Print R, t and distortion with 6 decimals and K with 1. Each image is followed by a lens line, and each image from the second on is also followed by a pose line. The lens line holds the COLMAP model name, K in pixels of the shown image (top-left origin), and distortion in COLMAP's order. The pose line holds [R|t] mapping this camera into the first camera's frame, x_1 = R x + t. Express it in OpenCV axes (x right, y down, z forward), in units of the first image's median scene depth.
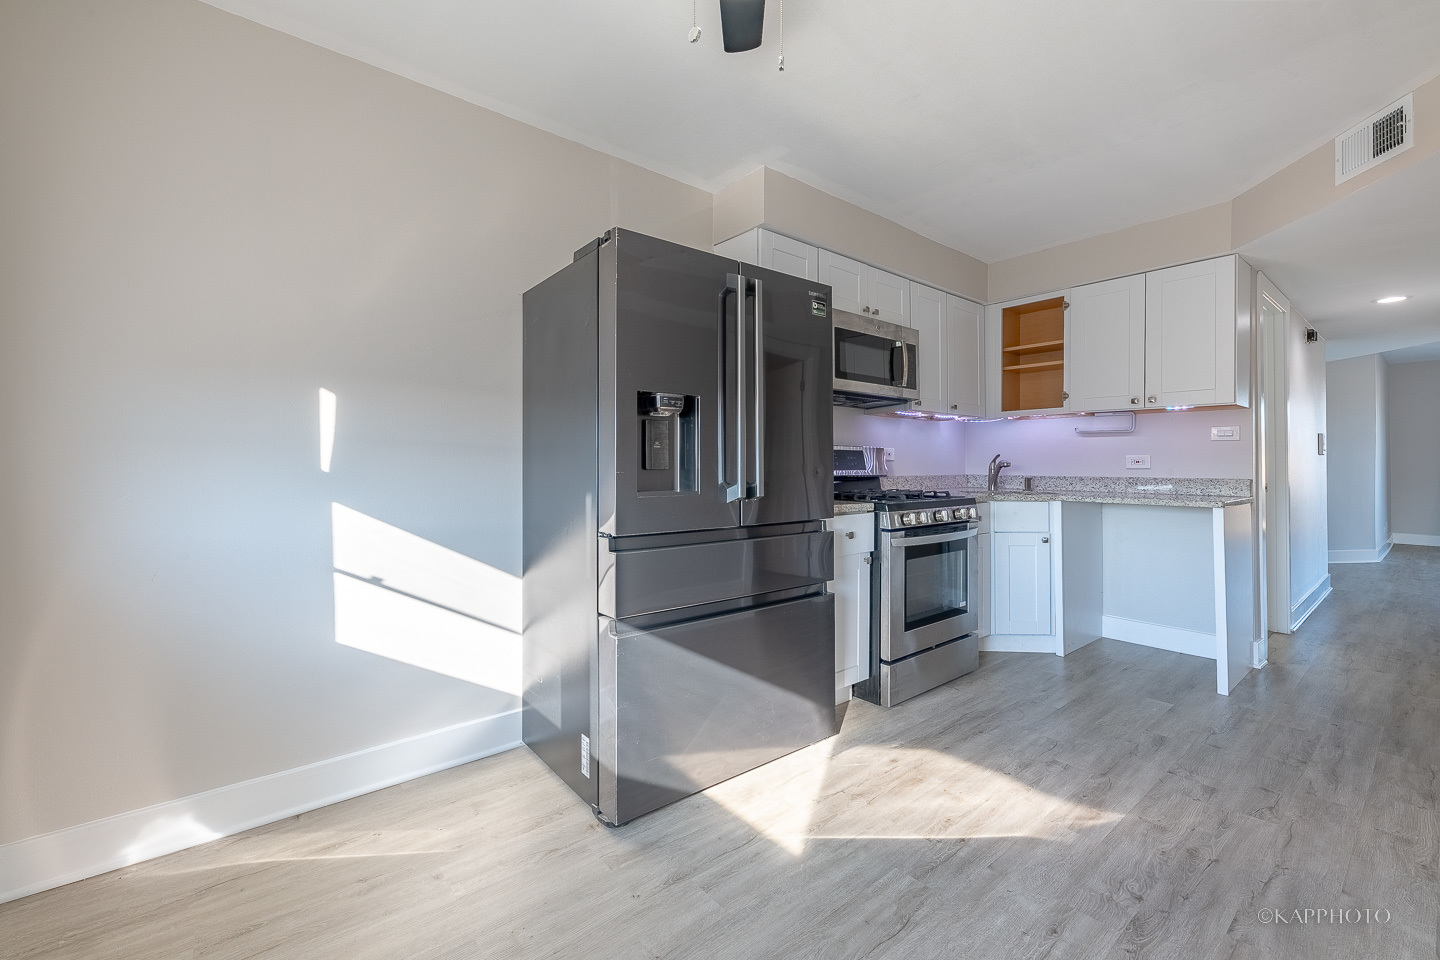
lens RADIAL K [[602.0, 0, 854.6], [0, 602.0, 457.4], [0, 0, 1]] dist [-0.000477, -0.000283]
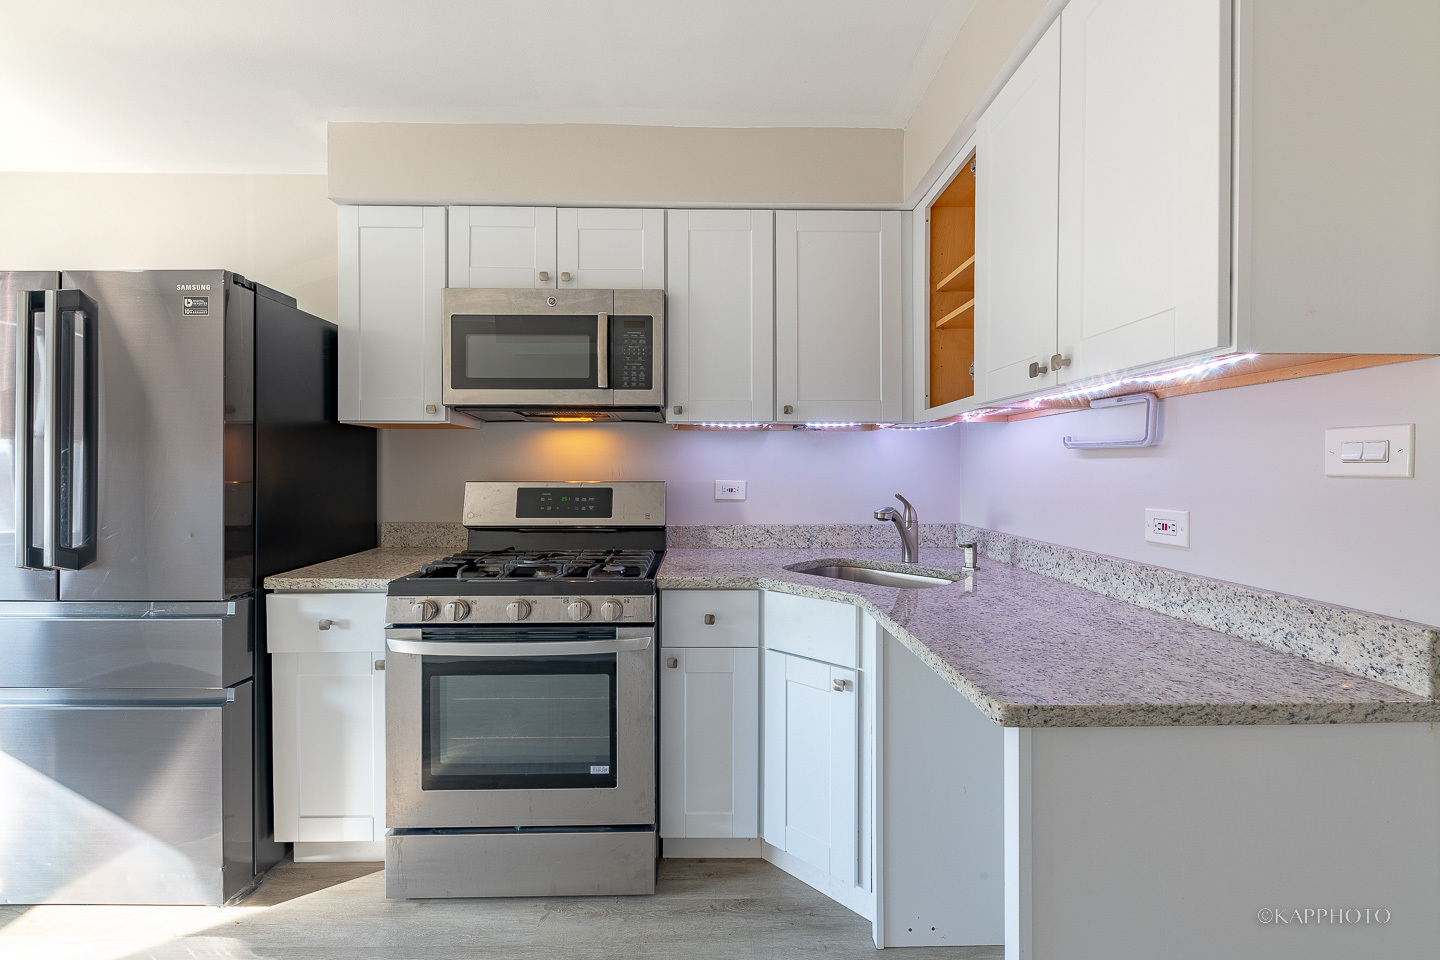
lens RADIAL K [[659.8, 0, 738.4], [0, 659.8, 473.5], [0, 0, 1]] dist [-0.001183, -0.000596]
pose [[0.715781, 0.007461, -0.698285, 0.764326], [0.004030, 0.999882, 0.014814, -0.046182], [0.698313, -0.013418, 0.715667, 0.712108]]
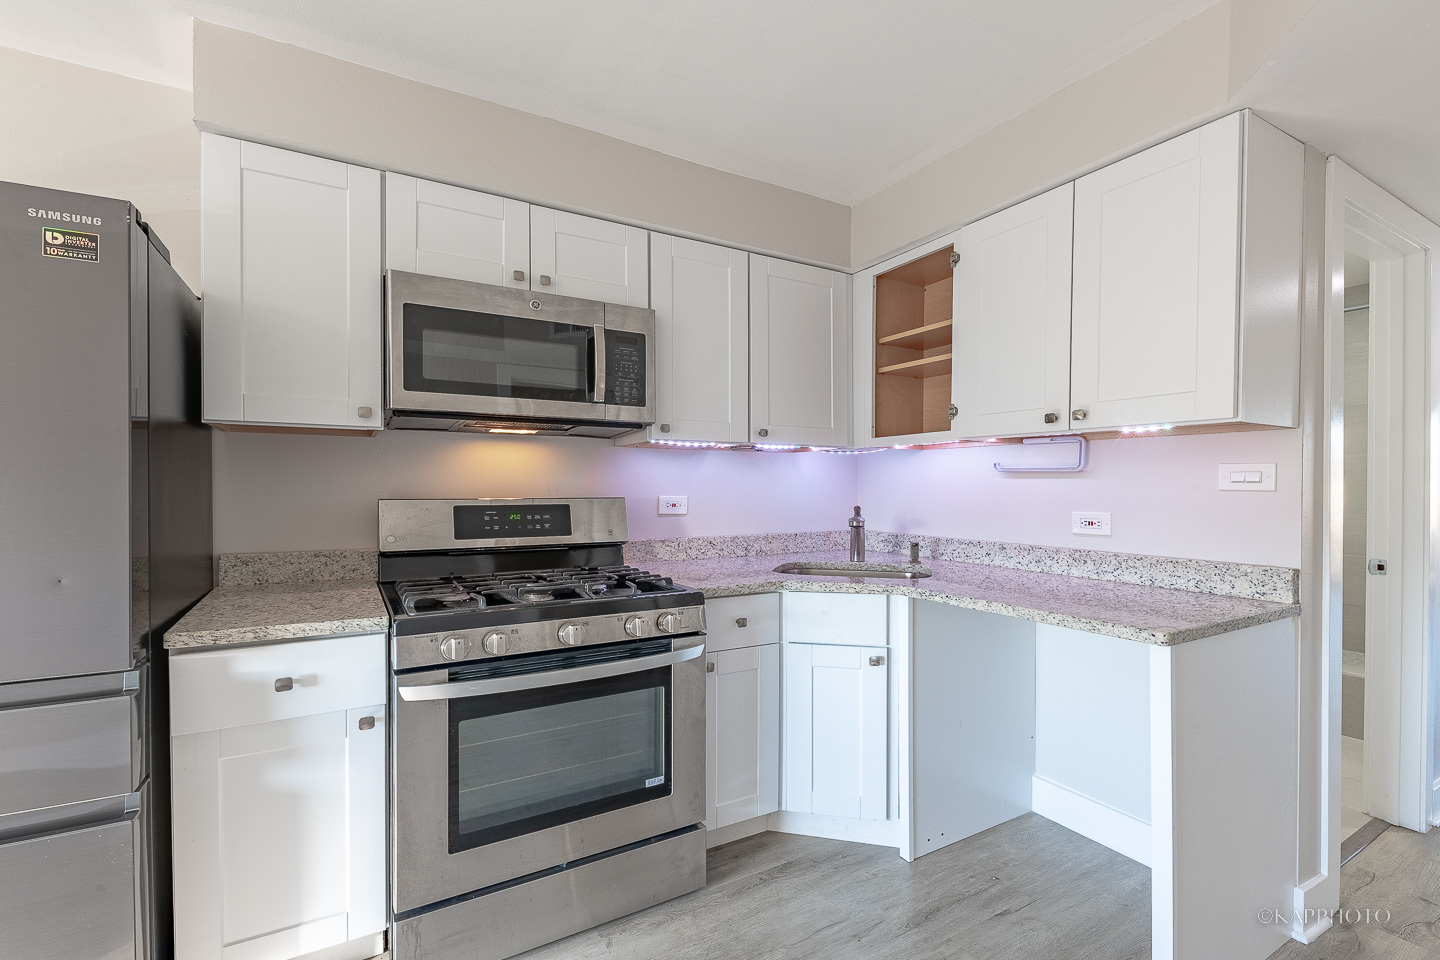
lens RADIAL K [[622.3, 0, 795.7], [0, 622.3, 492.9], [0, 0, 1]] dist [0.000174, -0.000022]
pose [[0.970397, 0.007823, -0.241387, 0.488044], [-0.002941, 0.999784, 0.020578, -0.046960], [0.241496, -0.019259, 0.970211, 0.505212]]
